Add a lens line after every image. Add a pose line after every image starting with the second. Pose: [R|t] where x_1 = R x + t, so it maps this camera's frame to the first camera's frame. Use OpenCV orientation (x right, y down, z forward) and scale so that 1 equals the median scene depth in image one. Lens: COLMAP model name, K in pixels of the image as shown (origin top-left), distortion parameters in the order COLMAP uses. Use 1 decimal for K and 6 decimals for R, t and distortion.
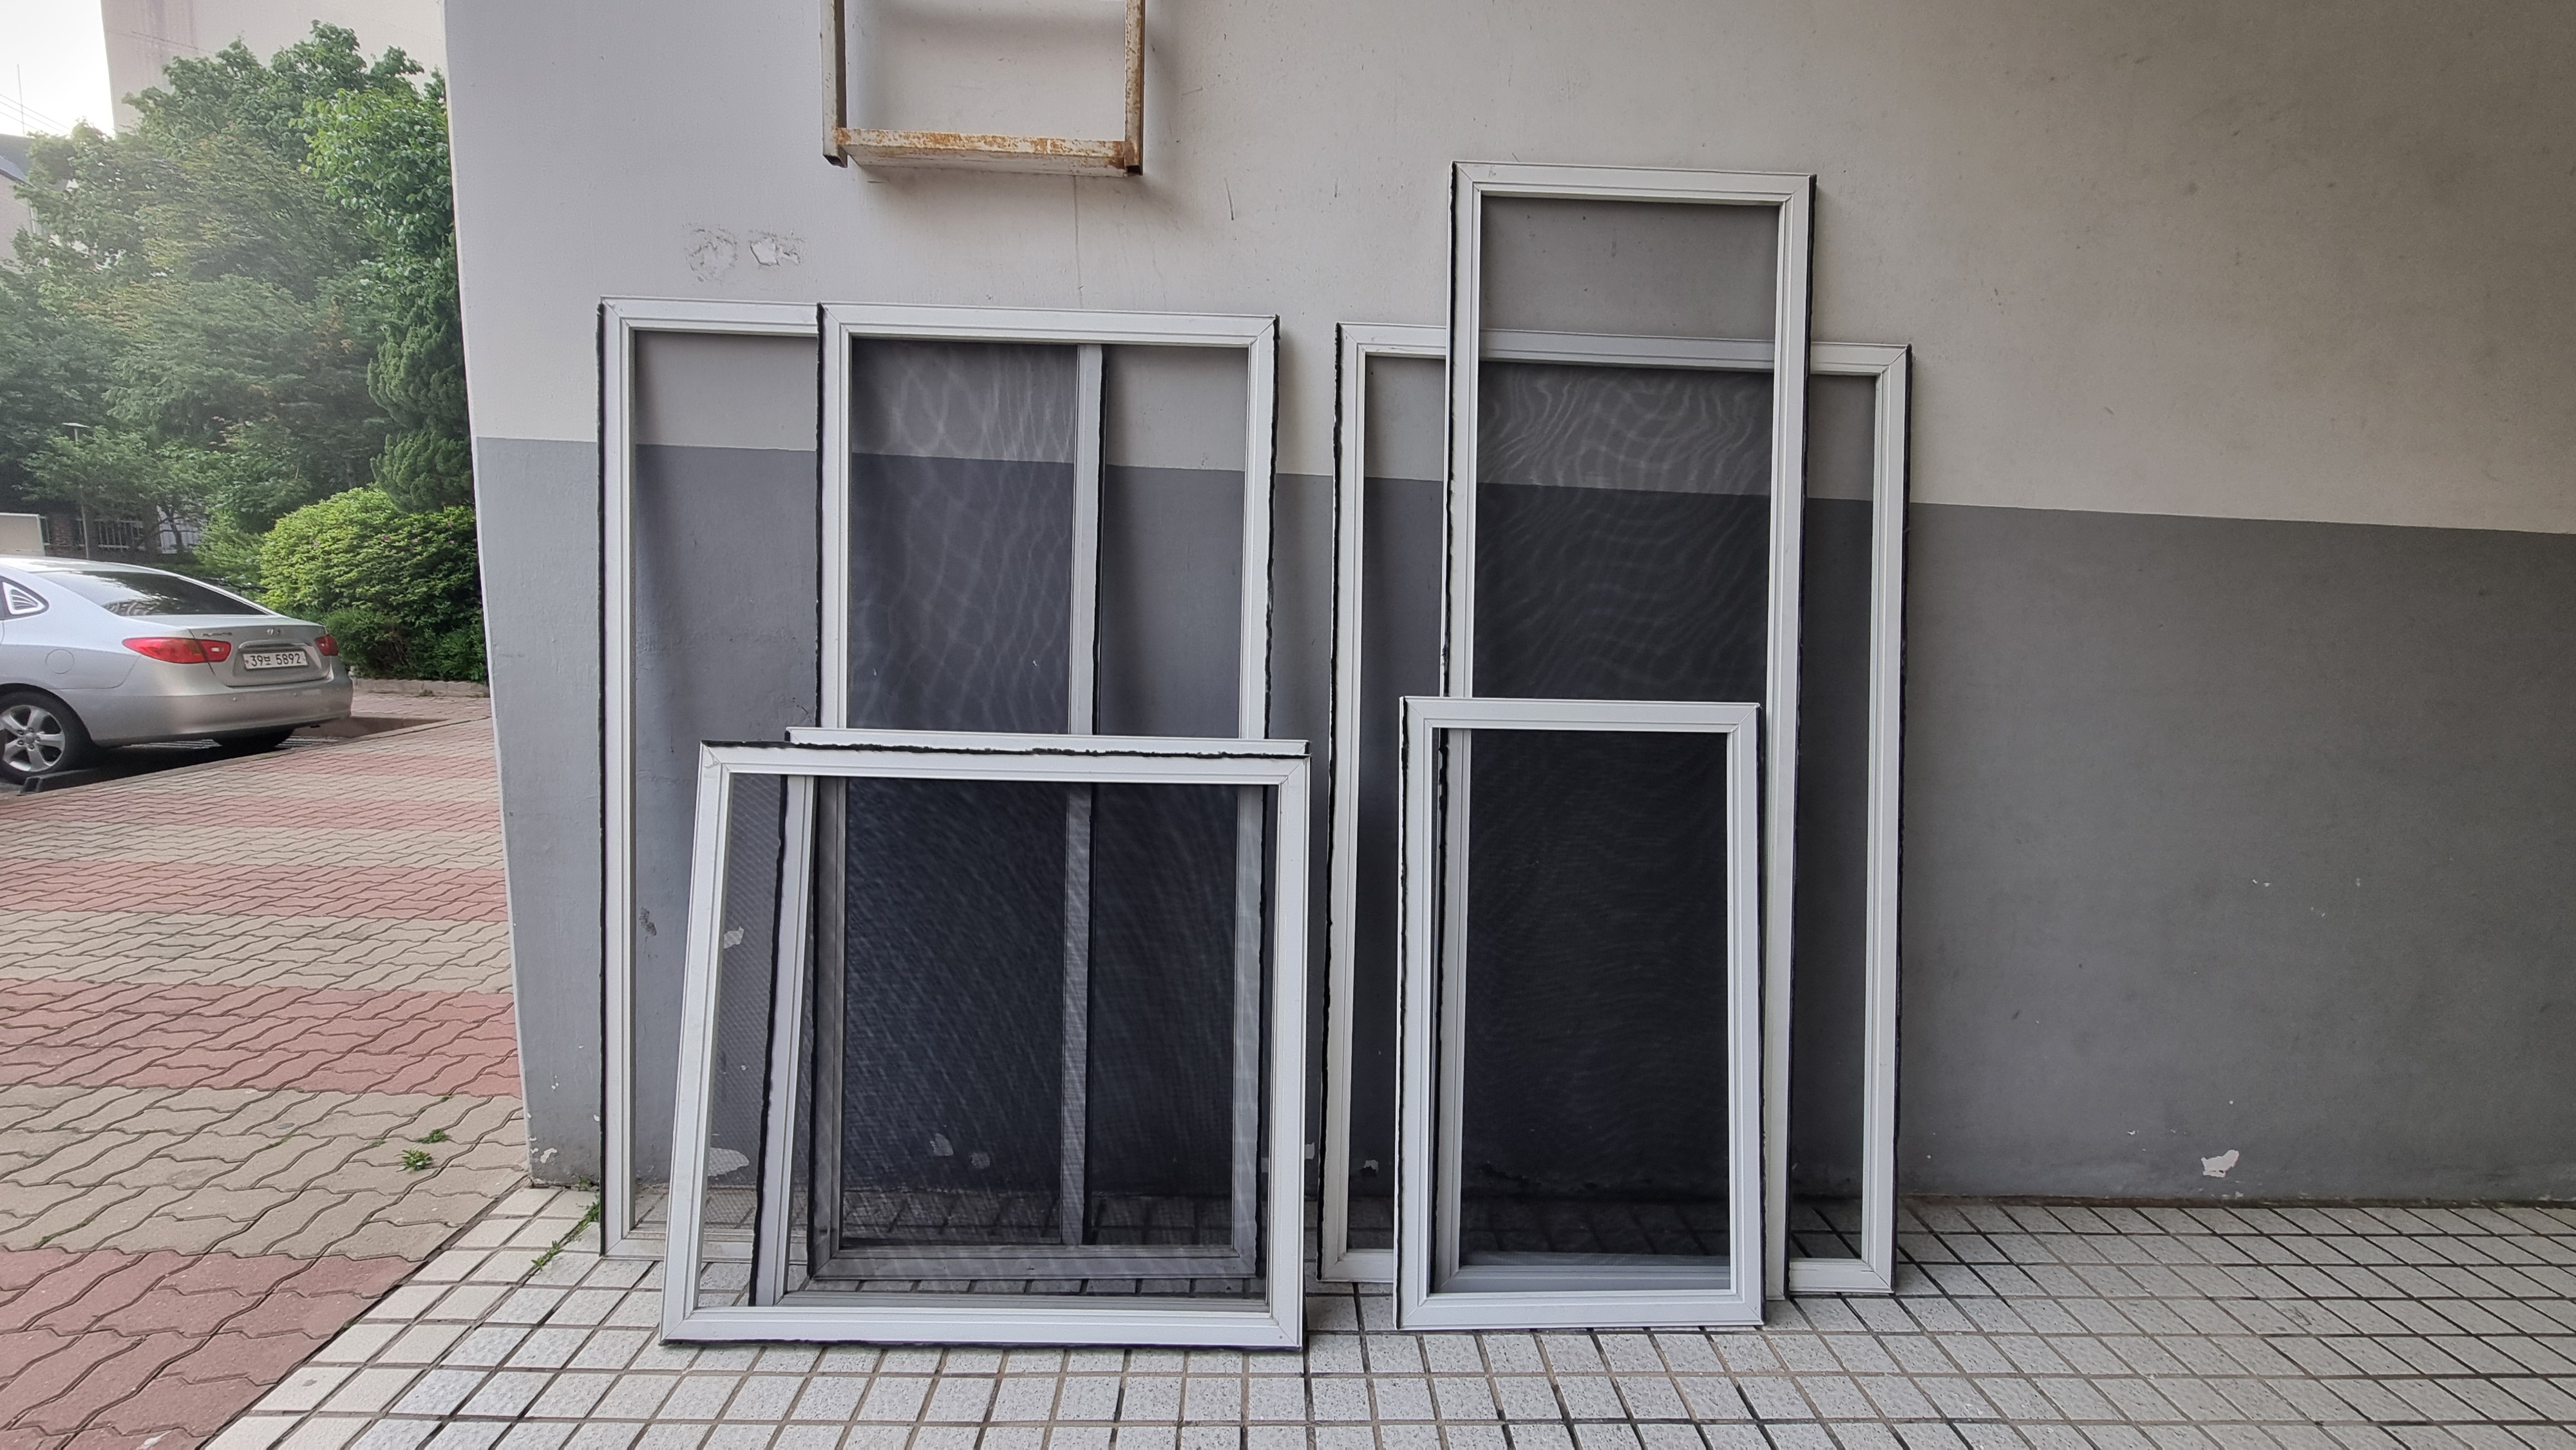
lens RADIAL K [[1057.7, 0, 1286.6], [0, 1057.7, 755.3], [0, 0, 1]] dist [-0.003522, -0.000357]
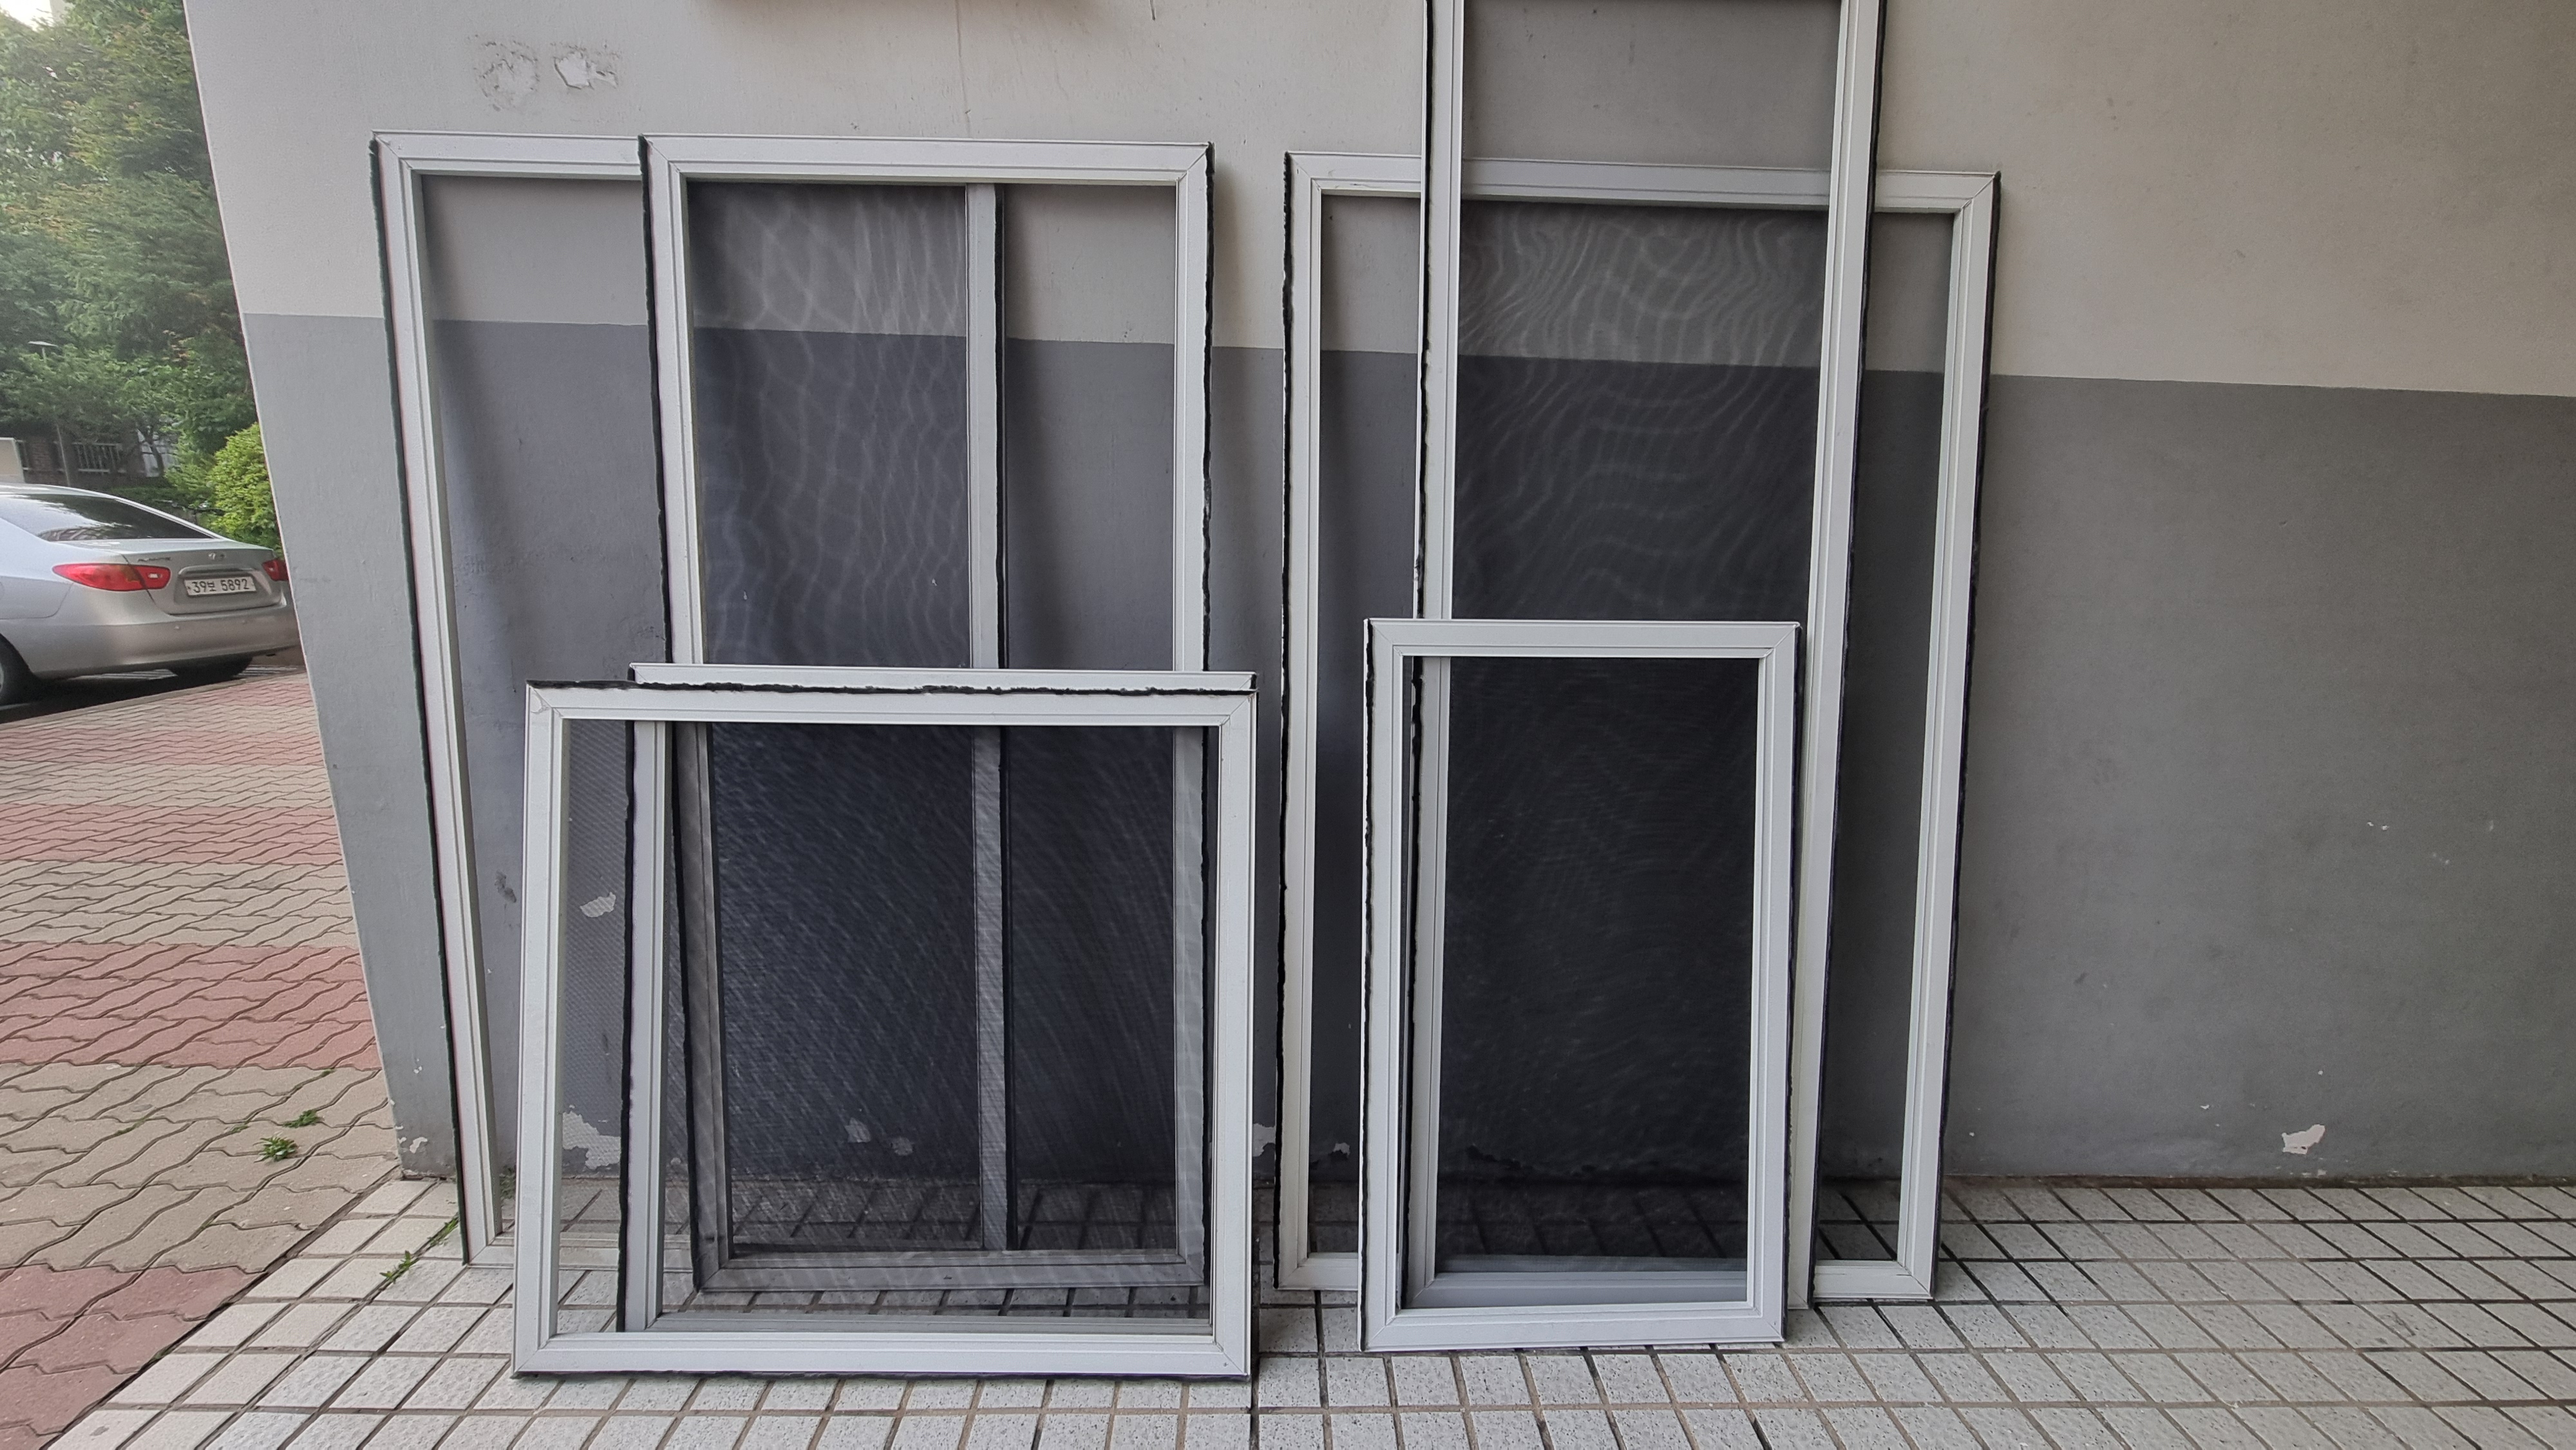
lens RADIAL K [[1057.7, 0, 1286.6], [0, 1057.7, 755.3], [0, 0, 1]] dist [-0.003522, -0.000357]
pose [[0.999905, -0.008807, -0.010639, 0.053691], [0.009630, 0.996756, 0.079901, -0.015539], [0.009900, -0.079995, 0.996746, 0.162324]]
